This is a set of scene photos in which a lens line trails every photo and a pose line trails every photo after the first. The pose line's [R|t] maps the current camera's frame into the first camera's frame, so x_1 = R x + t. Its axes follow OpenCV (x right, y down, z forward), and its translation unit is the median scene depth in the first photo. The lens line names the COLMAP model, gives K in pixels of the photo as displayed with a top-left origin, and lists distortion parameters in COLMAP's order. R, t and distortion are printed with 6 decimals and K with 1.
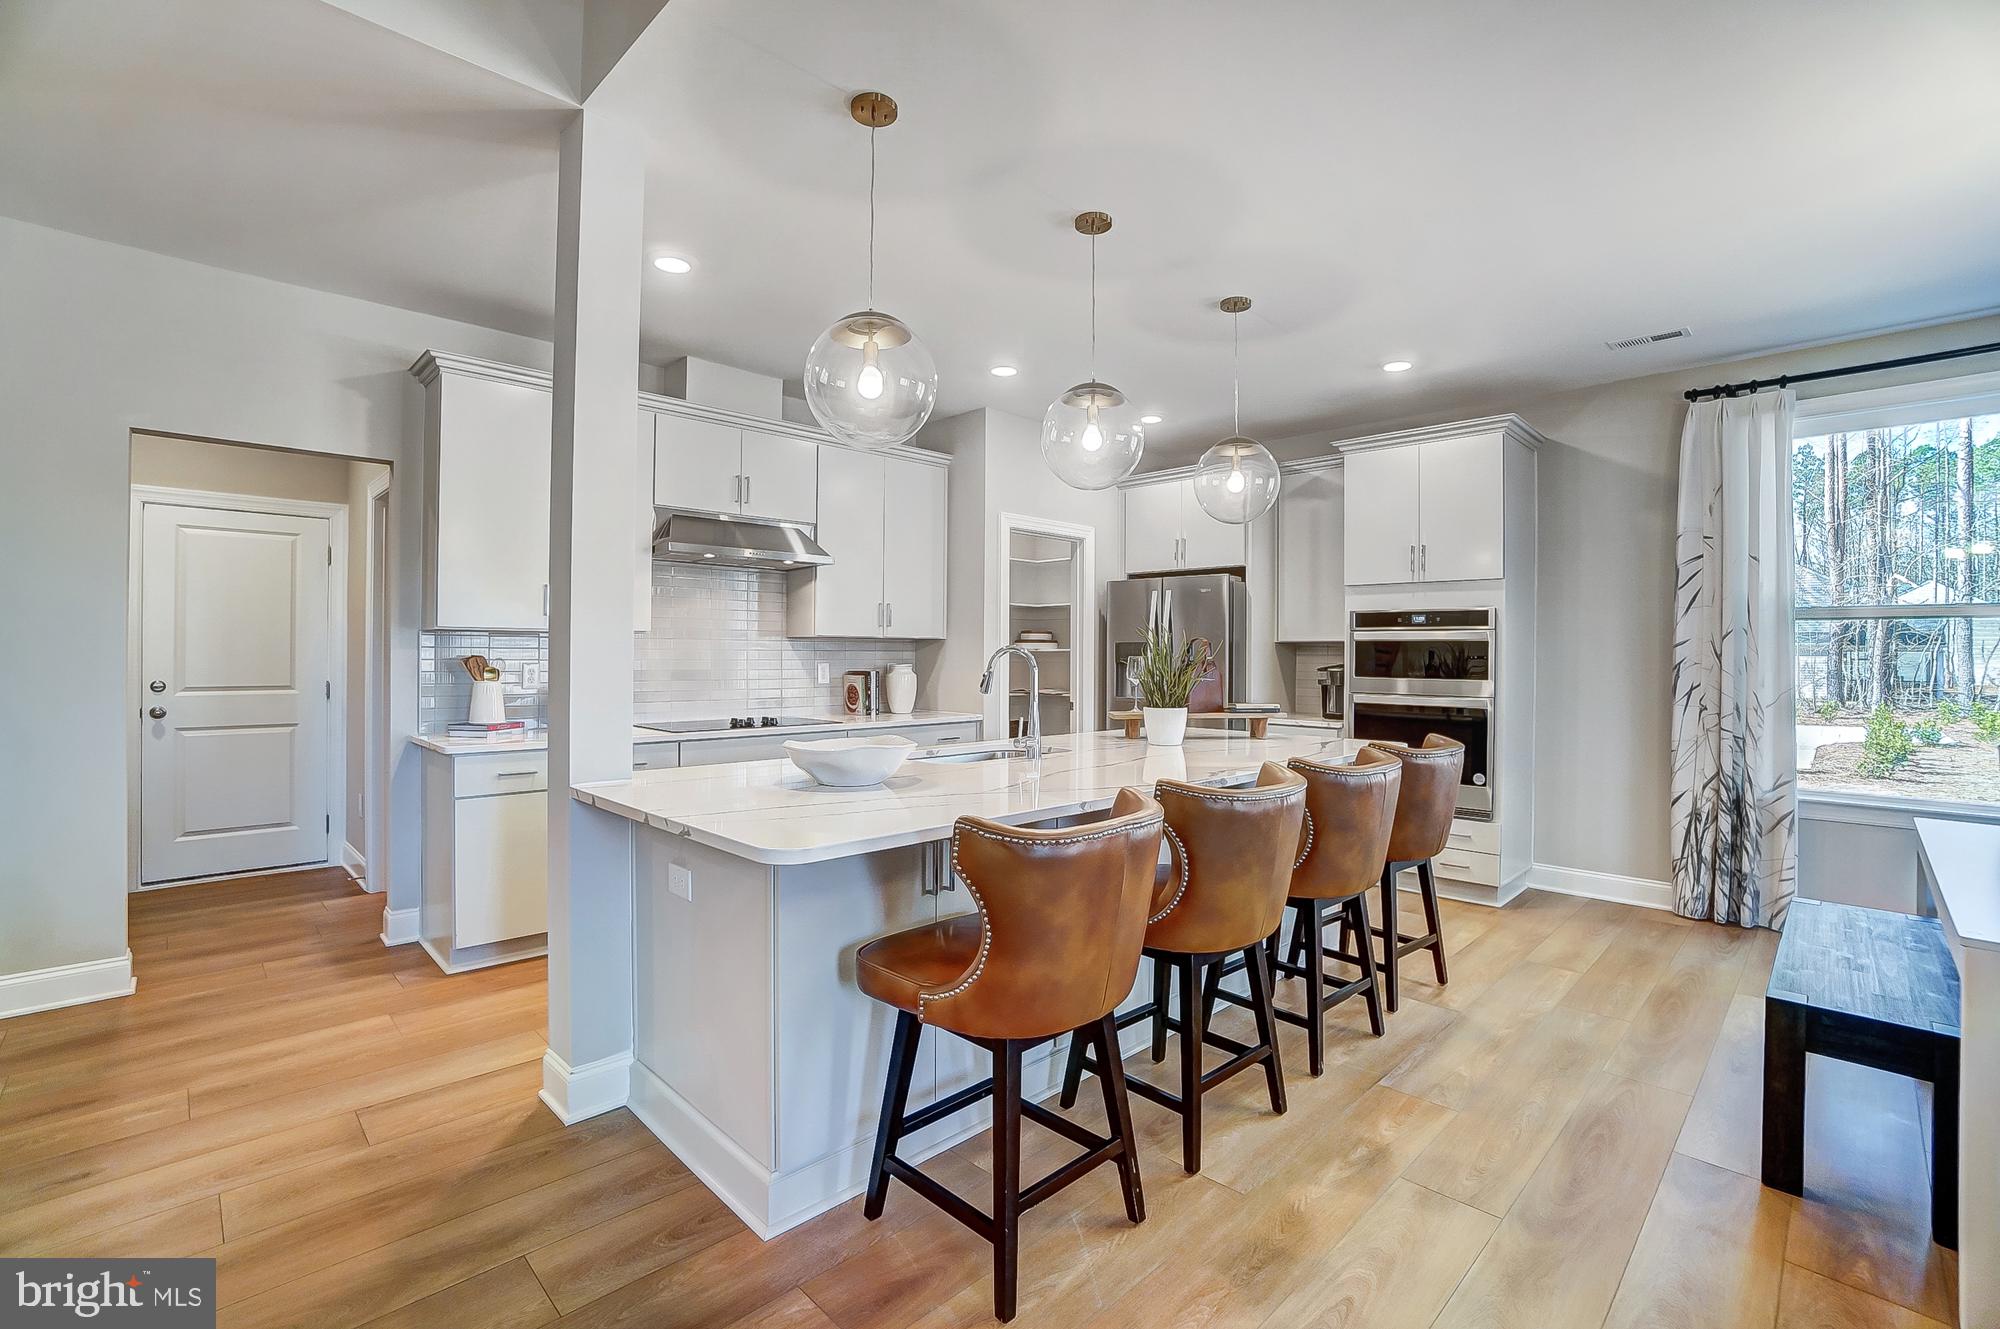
lens RADIAL K [[904.2, 0, 993.6], [0, 904.2, 657.0], [0, 0, 1]] dist [-0.066205, 0.023792]
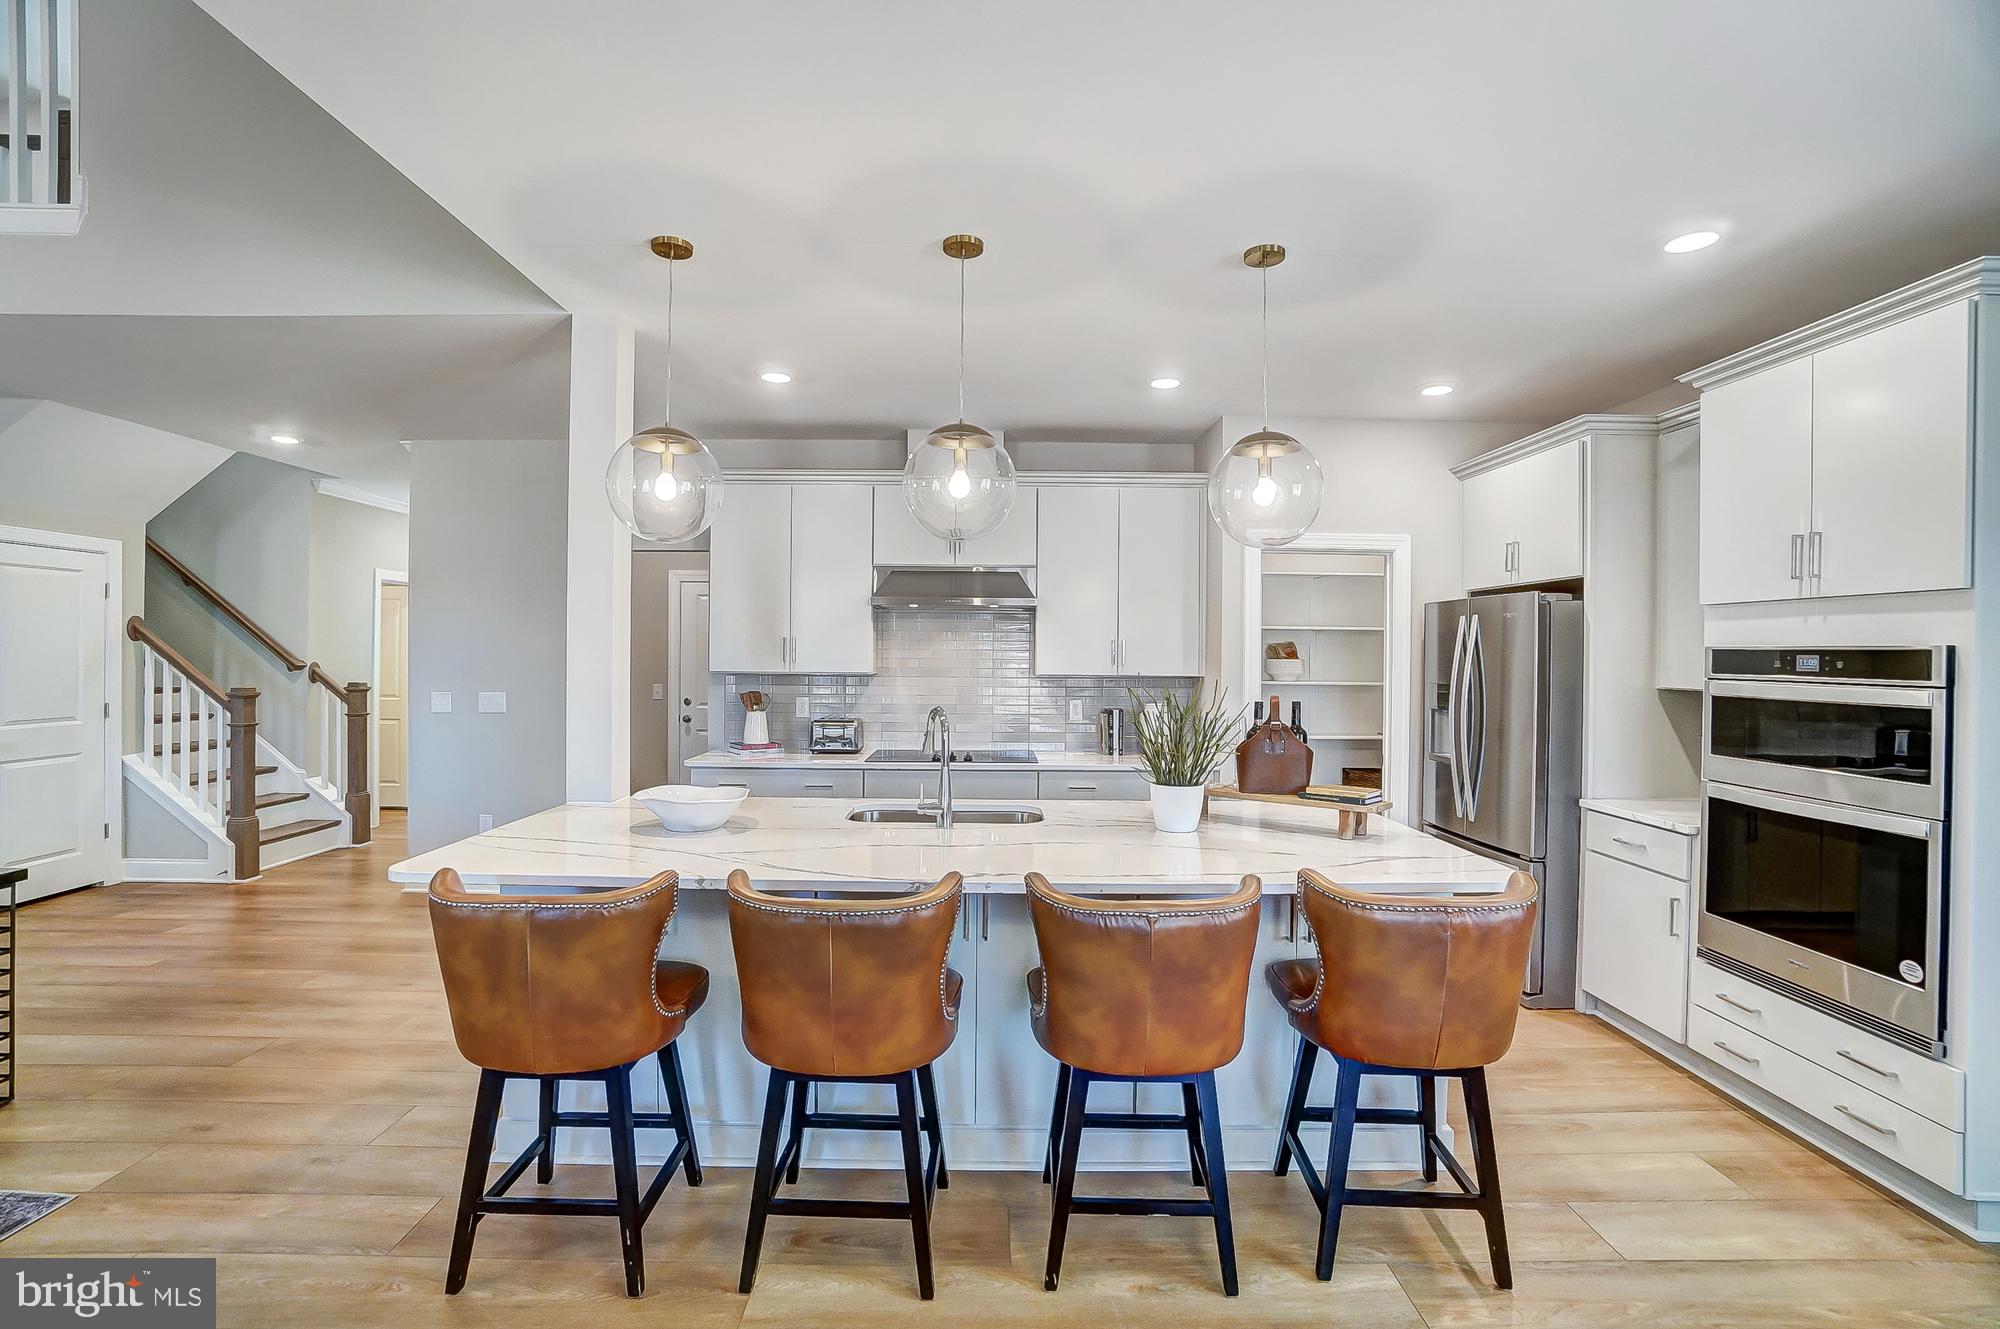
lens RADIAL K [[904.2, 0, 993.6], [0, 904.2, 657.0], [0, 0, 1]] dist [-0.066205, 0.023792]
pose [[0.708993, 0.003137, -0.705208, 0.499360], [-0.003428, 0.999994, 0.001003, -0.045075], [0.705207, 0.001706, 0.708999, 0.241922]]
